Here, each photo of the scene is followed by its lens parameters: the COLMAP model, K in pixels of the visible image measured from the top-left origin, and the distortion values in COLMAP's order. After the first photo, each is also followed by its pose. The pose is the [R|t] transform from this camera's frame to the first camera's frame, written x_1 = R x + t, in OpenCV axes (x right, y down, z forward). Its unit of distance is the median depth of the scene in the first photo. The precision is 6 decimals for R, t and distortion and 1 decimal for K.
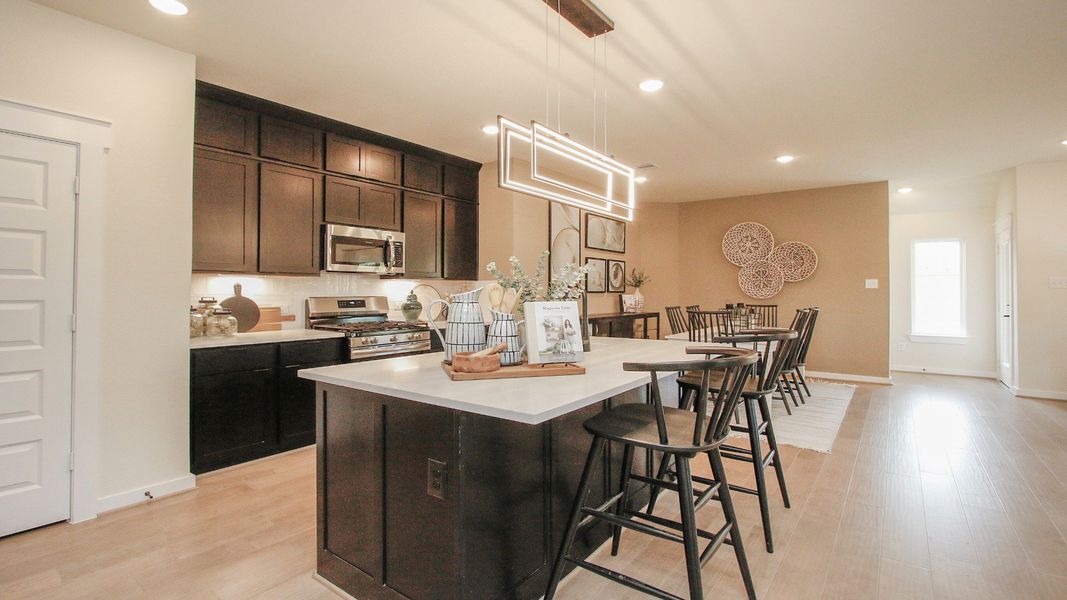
lens RADIAL K [[491.8, 0, 529.7], [0, 491.8, 286.0], [0, 0, 1]] dist [-0.020626, 0.003861]
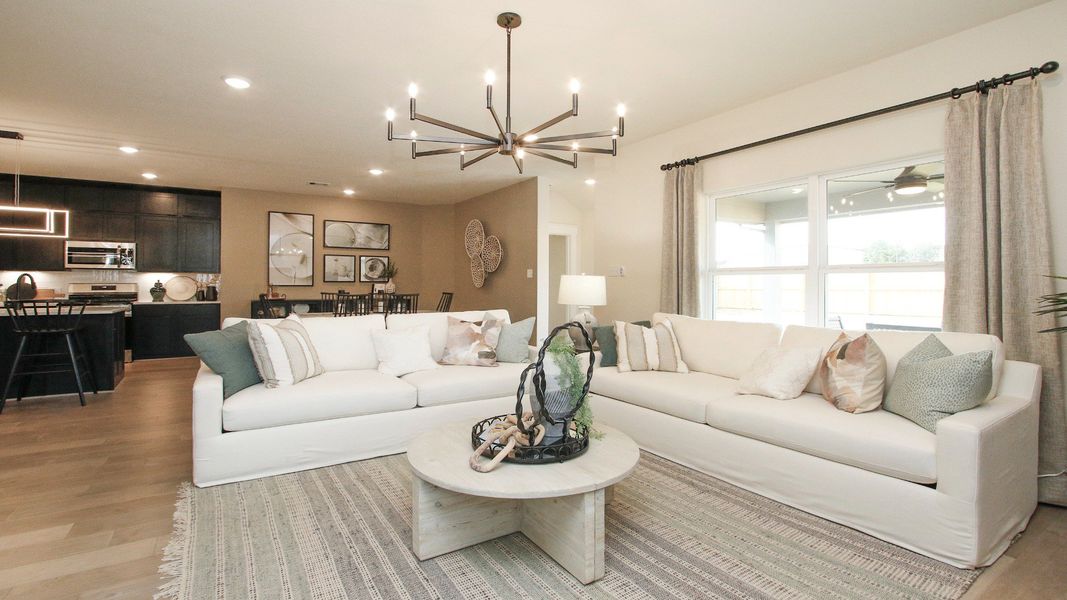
lens RADIAL K [[491.8, 0, 534.6], [0, 491.8, 278.4], [0, 0, 1]] dist [-0.020626, 0.003861]
pose [[0.939442, -0.004703, -0.342675, 1.131638], [0.003295, 0.999984, -0.004691, 0.012684], [0.342692, 0.003277, 0.939442, -0.019186]]
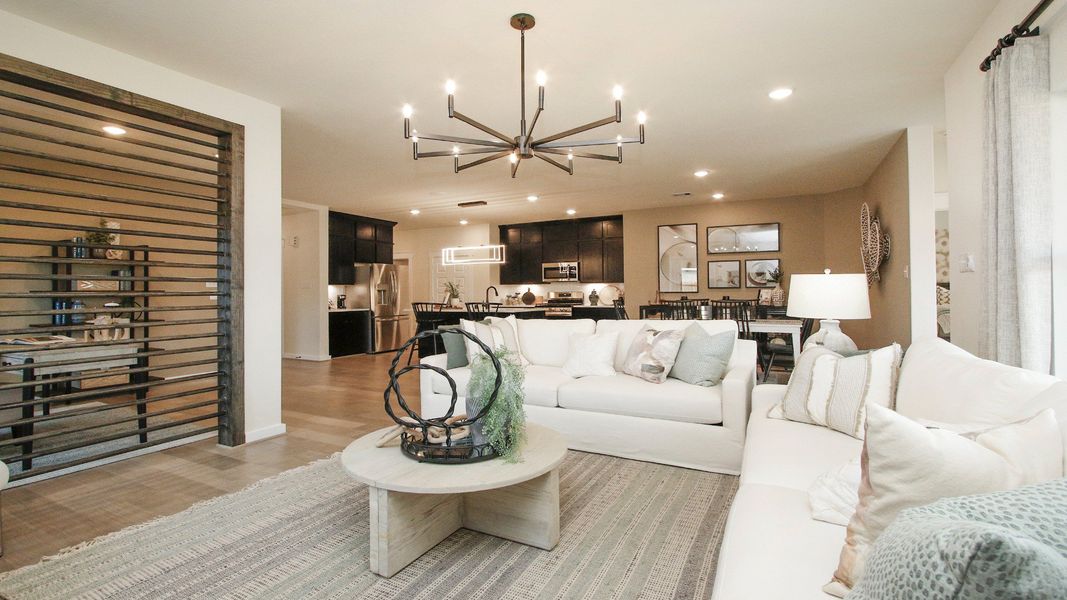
lens RADIAL K [[491.8, 0, 527.5], [0, 491.8, 290.4], [0, 0, 1]] dist [-0.020626, 0.003861]
pose [[0.168051, -0.009101, -0.985736, 1.389950], [0.018822, 0.999805, -0.006022, 0.018528], [0.985599, -0.017541, 0.168189, 0.322252]]
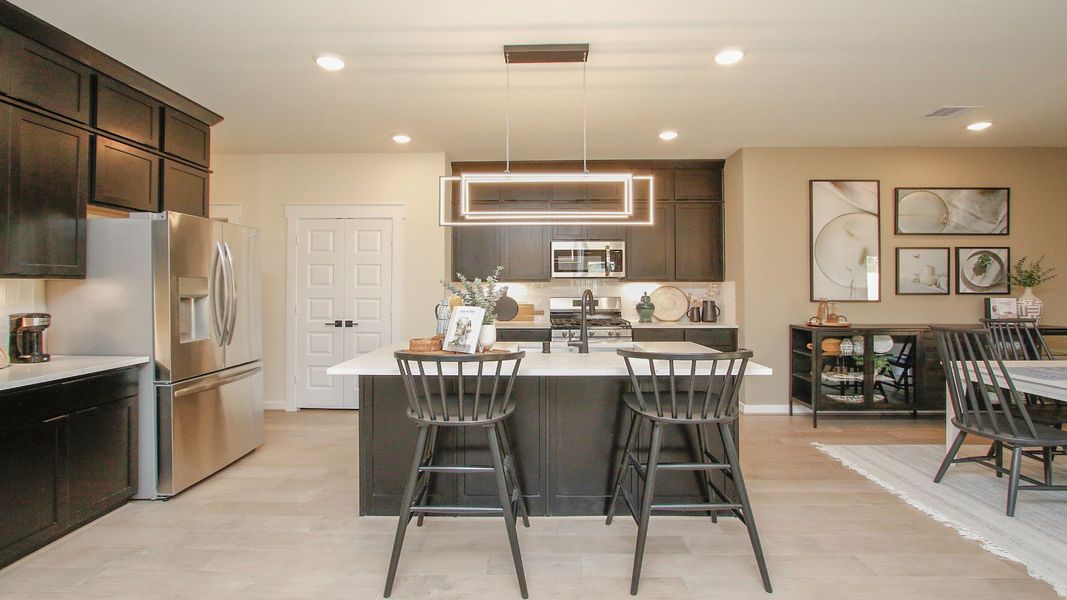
lens RADIAL K [[491.8, 0, 527.5], [0, 491.8, 280.4], [0, 0, 1]] dist [-0.020626, 0.003861]
pose [[0.584254, -0.013220, -0.811463, 0.407601], [0.010903, 0.999905, -0.008440, -0.008514], [0.811498, -0.003916, 0.584343, 0.118438]]
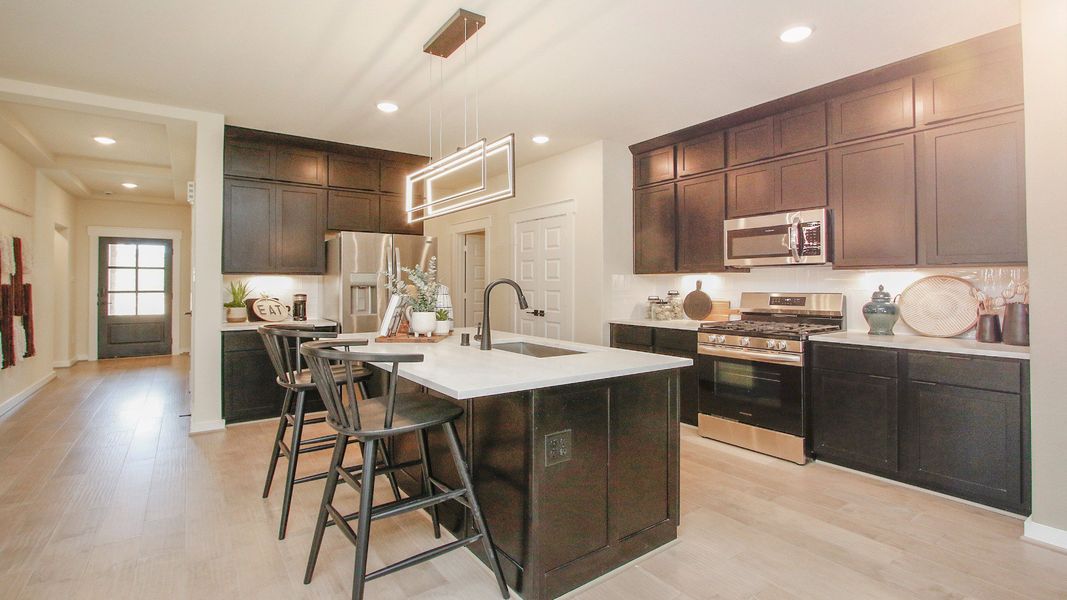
lens RADIAL K [[491.8, 0, 524.6], [0, 491.8, 280.2], [0, 0, 1]] dist [-0.020626, 0.003861]
pose [[-0.312793, -0.009366, -0.949775, 0.448551], [0.011274, 0.999844, -0.013572, 0.004268], [0.949755, -0.014953, -0.312638, 0.609743]]
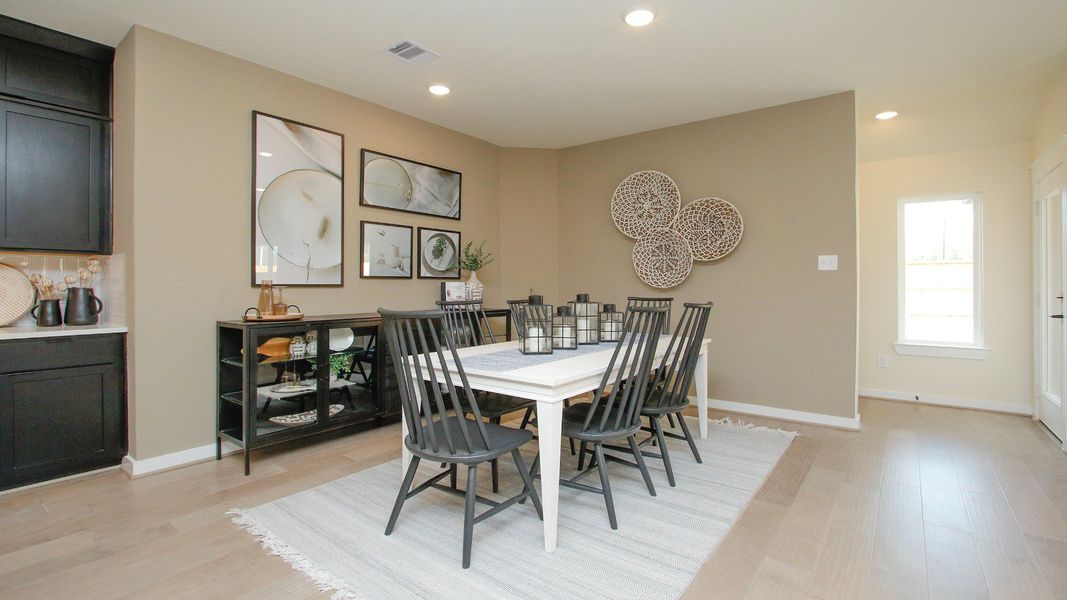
lens RADIAL K [[491.8, 0, 530.9], [0, 491.8, 285.9], [0, 0, 1]] dist [-0.020626, 0.003861]
pose [[0.999950, -0.000859, -0.009964, 0.352576], [0.000997, 0.999904, 0.013840, 0.016070], [0.009951, -0.013849, 0.999855, 0.404287]]
